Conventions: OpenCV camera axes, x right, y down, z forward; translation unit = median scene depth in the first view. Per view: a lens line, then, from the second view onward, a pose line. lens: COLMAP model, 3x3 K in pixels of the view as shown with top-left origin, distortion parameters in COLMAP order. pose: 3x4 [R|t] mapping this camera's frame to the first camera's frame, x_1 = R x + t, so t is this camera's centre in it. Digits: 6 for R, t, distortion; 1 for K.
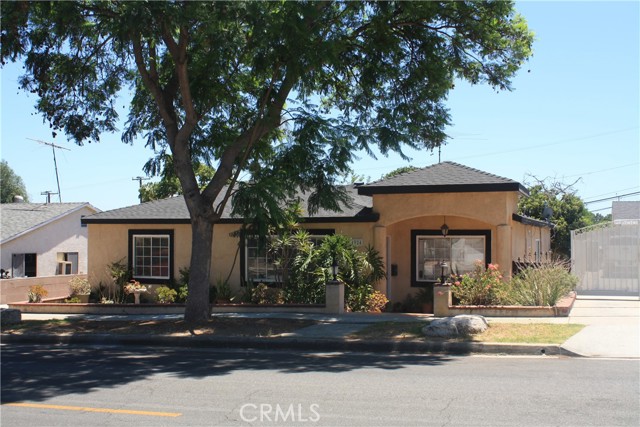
lens RADIAL K [[840.6, 0, 320.0], [0, 840.6, 213.5], [0, 0, 1]] dist [-0.023205, -0.024349]
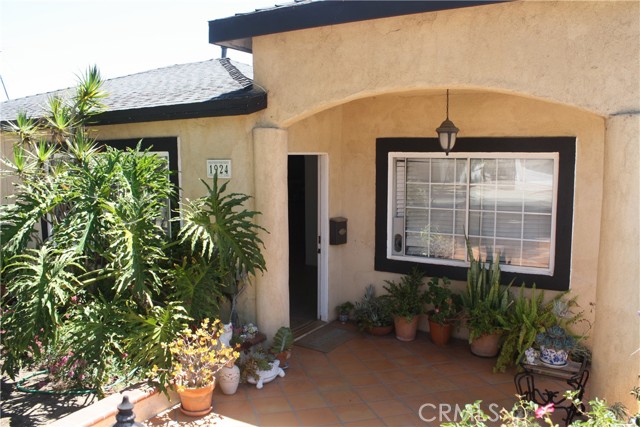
lens RADIAL K [[557.6, 0, 320.0], [0, 557.6, 213.5], [0, 0, 1]] dist [-0.111838, 0.017972]
pose [[0.983291, 0.018367, -0.181114, 0.132162], [0.004218, 0.992331, 0.123535, 0.022044], [0.181994, -0.122235, 0.975672, 0.716422]]
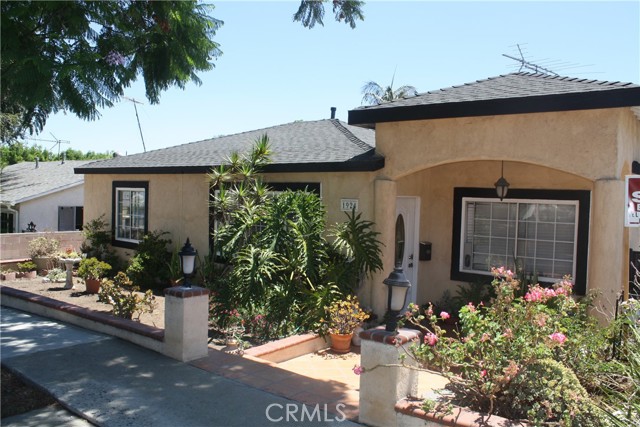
lens RADIAL K [[557.6, 0, 320.0], [0, 557.6, 213.5], [0, 0, 1]] dist [-0.111838, 0.017972]
pose [[0.951958, 0.036877, -0.303999, 0.139004], [-0.020635, 0.998191, 0.056469, 0.017337], [0.305531, -0.047483, 0.950997, 0.584383]]
